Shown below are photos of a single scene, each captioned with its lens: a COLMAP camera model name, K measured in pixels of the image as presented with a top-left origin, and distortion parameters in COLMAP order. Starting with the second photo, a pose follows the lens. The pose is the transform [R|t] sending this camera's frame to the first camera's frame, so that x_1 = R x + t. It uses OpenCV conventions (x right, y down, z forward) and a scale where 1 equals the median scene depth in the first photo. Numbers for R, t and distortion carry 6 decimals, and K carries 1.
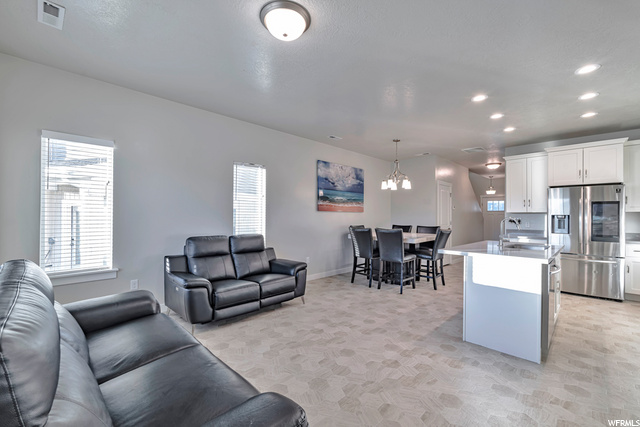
lens RADIAL K [[274.7, 0, 325.1], [0, 274.7, 217.1], [0, 0, 1]] dist [-0.001486, 0.000576]
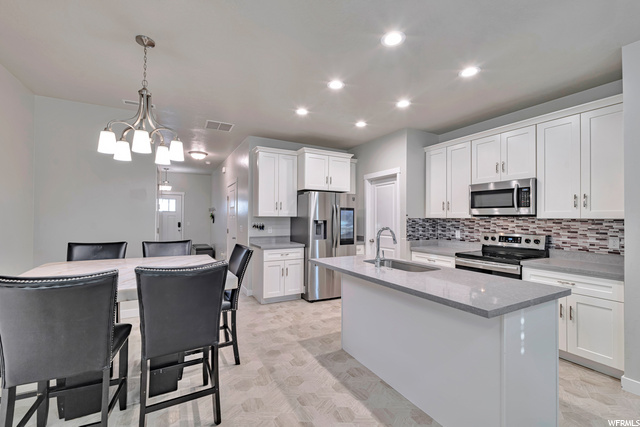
lens RADIAL K [[274.7, 0, 320.7], [0, 274.7, 214.7], [0, 0, 1]] dist [-0.001486, 0.000576]
pose [[0.292156, 0.006669, 0.956348, -0.078711], [-0.003953, 0.999976, -0.005765, -0.028015], [-0.956363, -0.002096, 0.292175, 0.950126]]
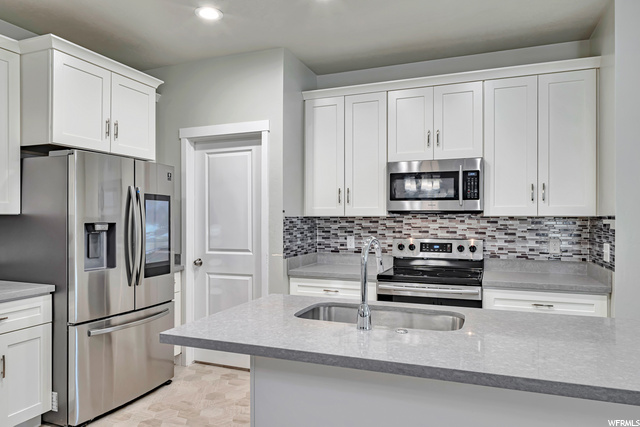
lens RADIAL K [[429.3, 0, 315.3], [0, 429.3, 216.6], [0, 0, 1]] dist [0.008936, 0.000975]
pose [[-0.385863, -0.005104, 0.922542, 0.224627], [-0.002669, 0.999987, 0.004416, -0.026096], [-0.922552, -0.000759, -0.385871, 1.265735]]
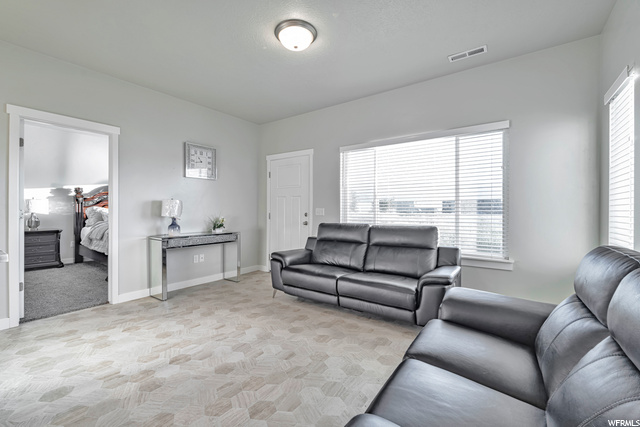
lens RADIAL K [[274.7, 0, 320.2], [0, 274.7, 203.0], [0, 0, 1]] dist [-0.001486, 0.000576]
pose [[-0.989469, -0.015702, -0.143891, -0.048330], [-0.012084, 0.999589, -0.025986, 0.028050], [0.144240, -0.023973, -0.989252, 1.315730]]
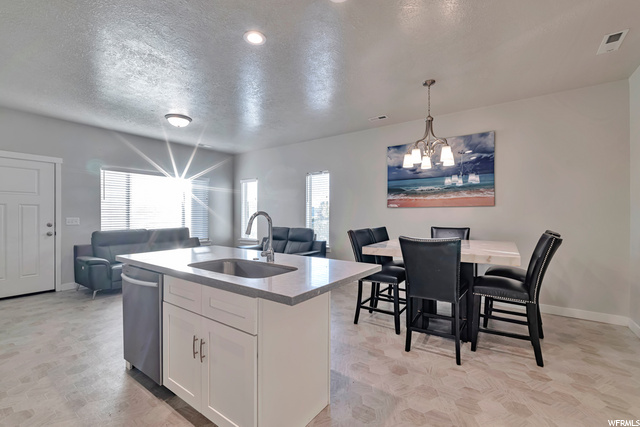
lens RADIAL K [[274.7, 0, 315.7], [0, 274.7, 221.9], [0, 0, 1]] dist [-0.001486, 0.000576]
pose [[0.135567, 0.019802, -0.990570, 1.221622], [-0.002232, 0.999804, 0.019681, 0.009362], [0.990766, -0.000457, 0.135585, 1.031887]]
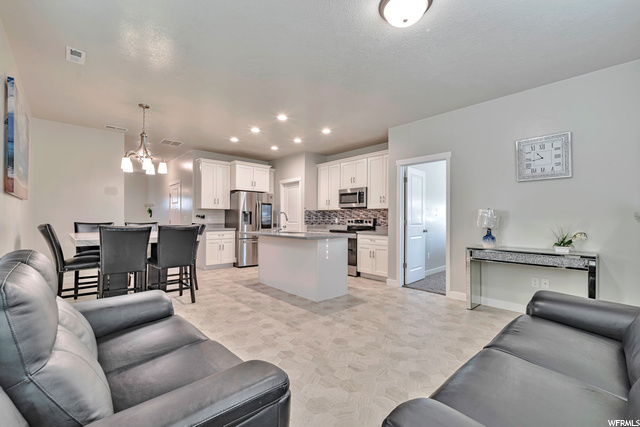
lens RADIAL K [[274.7, 0, 318.5], [0, 274.7, 217.3], [0, 0, 1]] dist [-0.001486, 0.000576]
pose [[0.057912, -0.003685, 0.998315, -0.677947], [-0.004235, 0.999983, 0.003936, 0.020975], [-0.998313, -0.004456, 0.057896, 0.737834]]
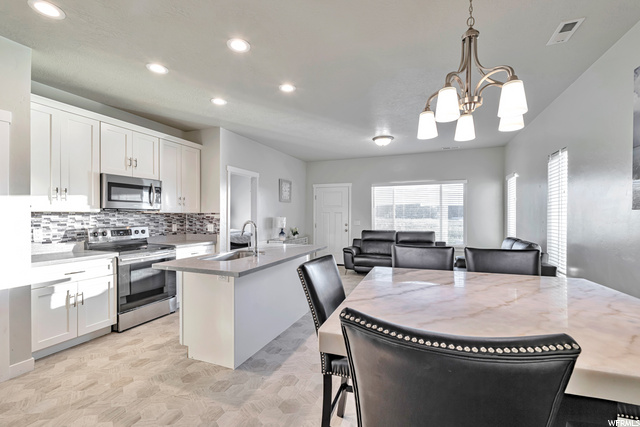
lens RADIAL K [[274.7, 0, 321.0], [0, 274.7, 211.9], [0, 0, 1]] dist [-0.001486, 0.000576]
pose [[-0.925239, -0.012496, -0.379179, 0.782923], [-0.007794, 0.999873, -0.013934, -0.016151], [0.379305, -0.009937, -0.925218, 1.834699]]
